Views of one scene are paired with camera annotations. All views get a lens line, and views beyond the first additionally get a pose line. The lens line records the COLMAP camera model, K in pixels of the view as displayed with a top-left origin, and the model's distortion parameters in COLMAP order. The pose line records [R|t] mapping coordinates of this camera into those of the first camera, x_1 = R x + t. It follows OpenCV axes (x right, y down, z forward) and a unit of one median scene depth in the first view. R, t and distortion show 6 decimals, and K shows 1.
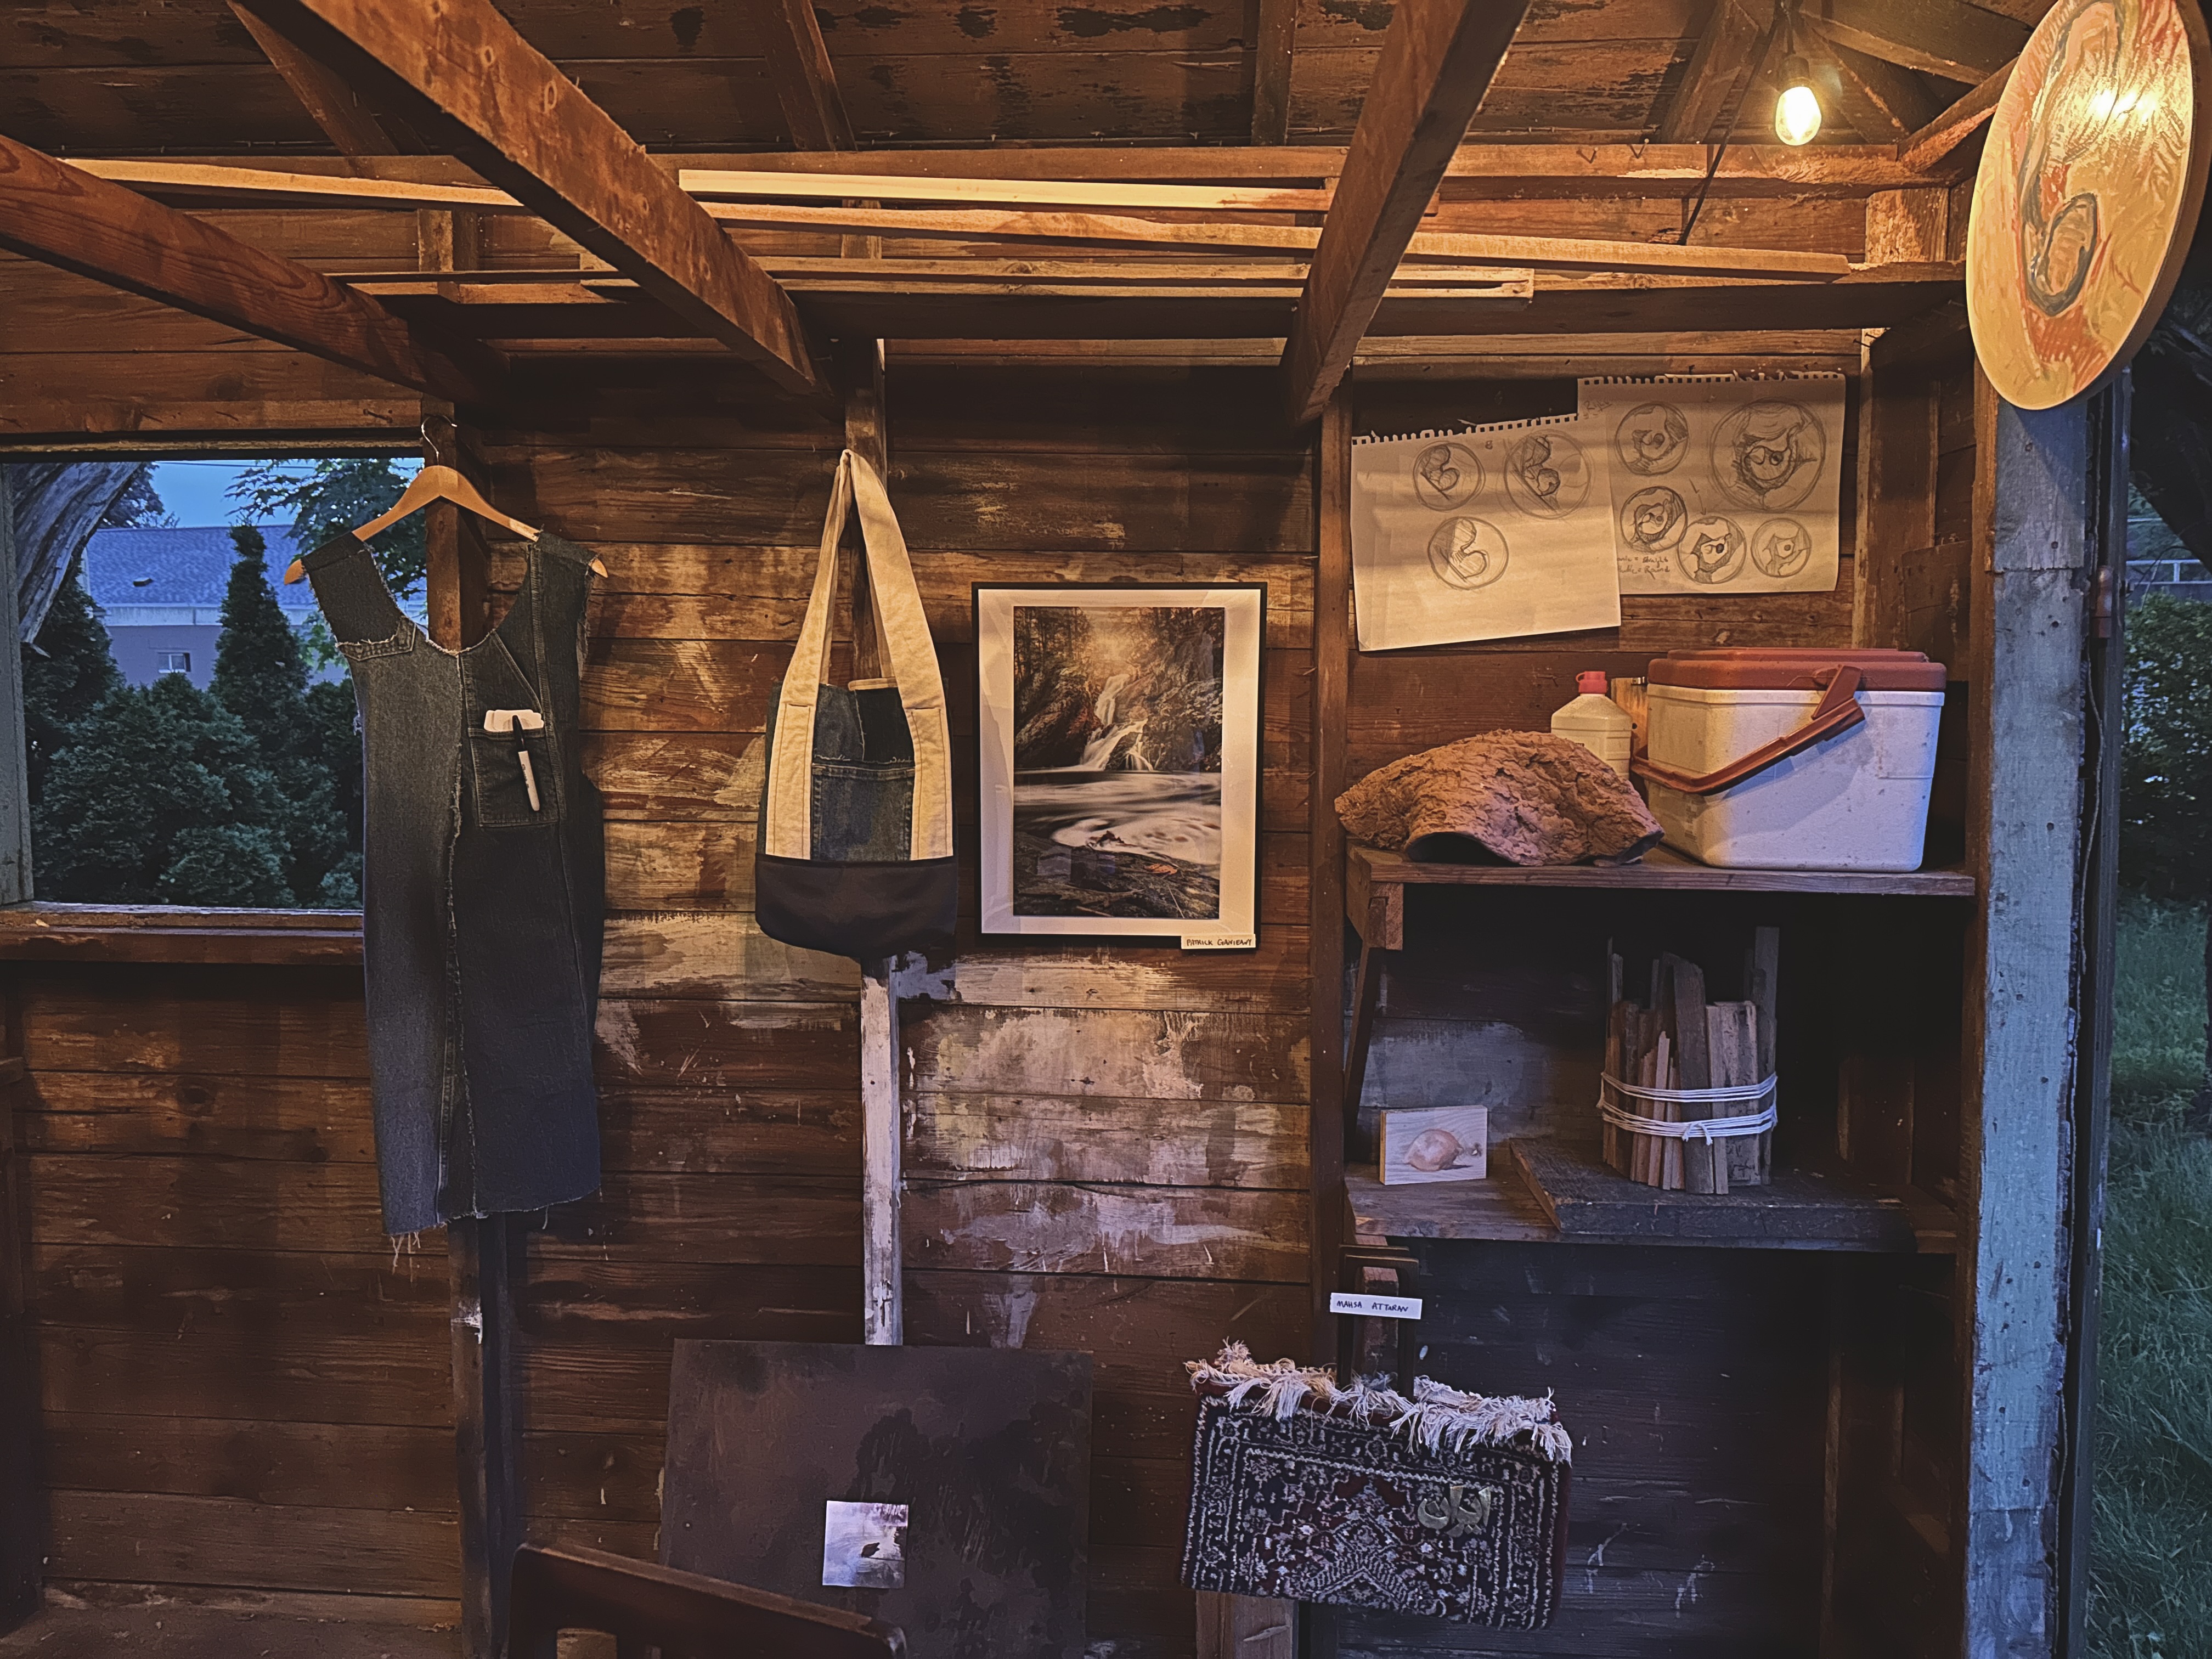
lens RADIAL K [[1551.0, 0, 1098.3], [0, 1551.0, 796.7], [0, 0, 1]] dist [0.050559, -0.064777]
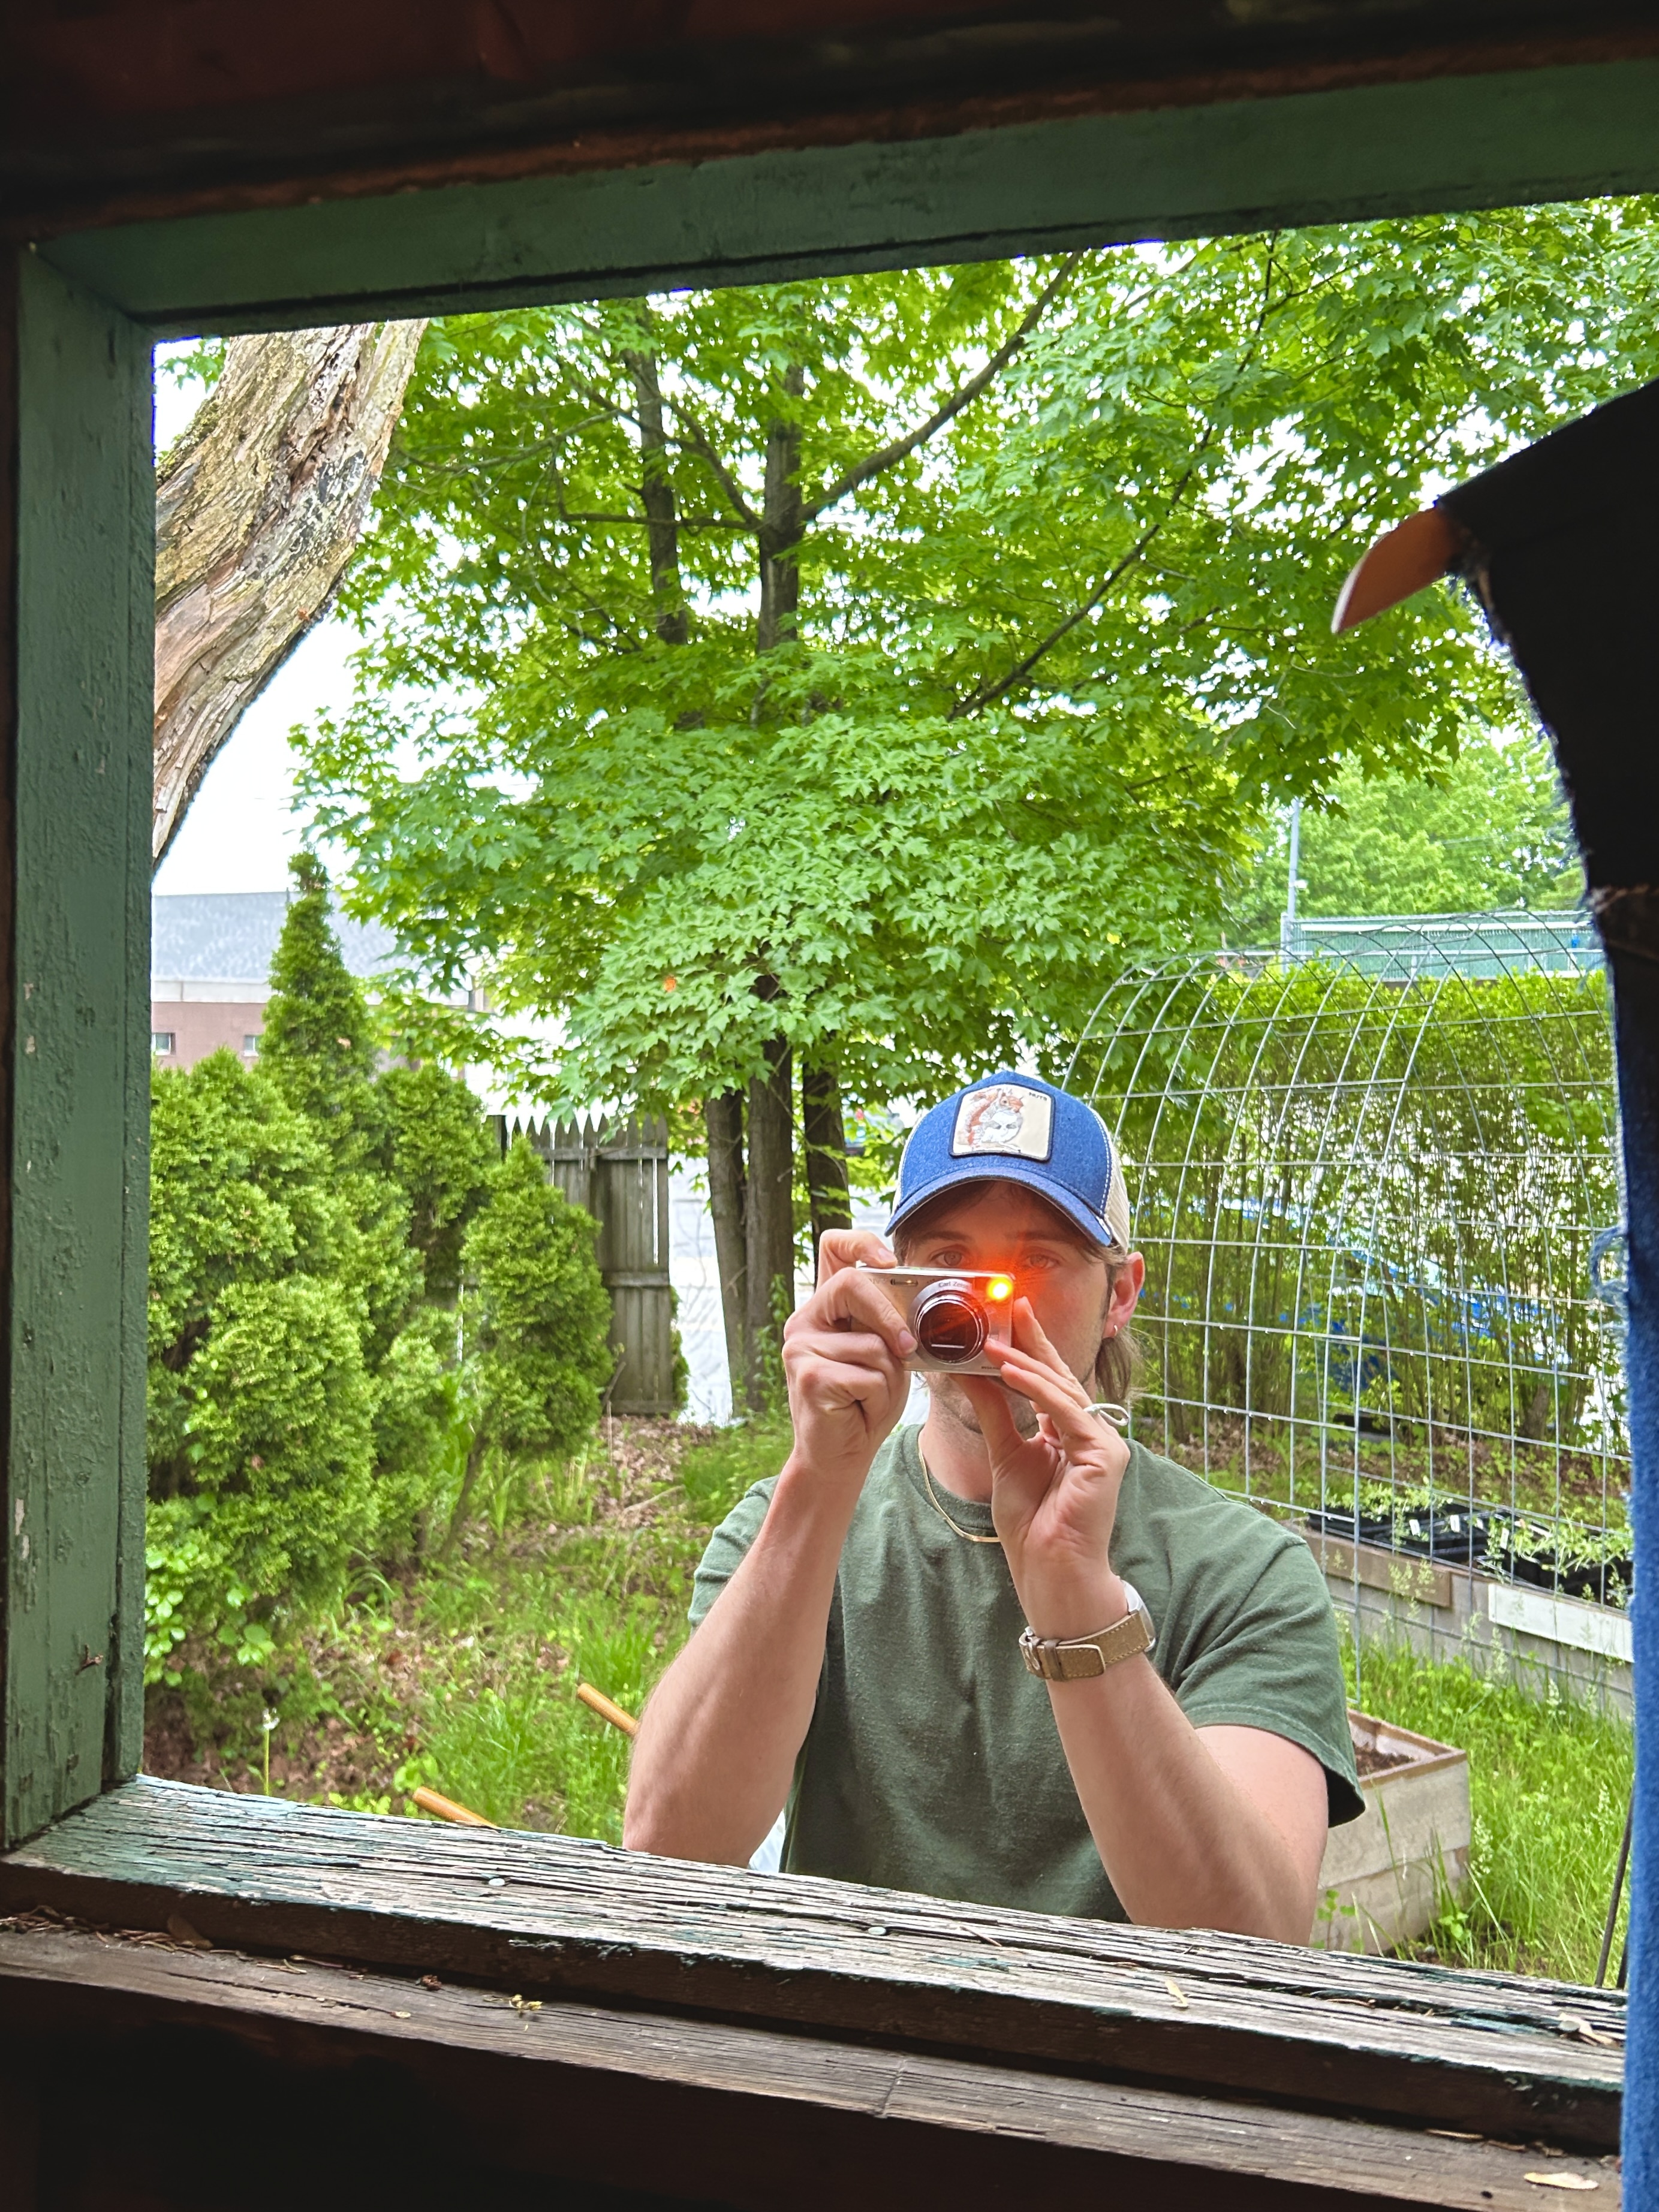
lens RADIAL K [[1690.2, 0, 820.9], [0, 1690.2, 1097.8], [0, 0, 1]] dist [0.053567, -0.067518]
pose [[0.988816, 0.023147, -0.147331, -0.219725], [-0.032247, 0.997696, -0.059685, -0.022441], [0.145610, 0.063769, 0.987285, 0.301198]]
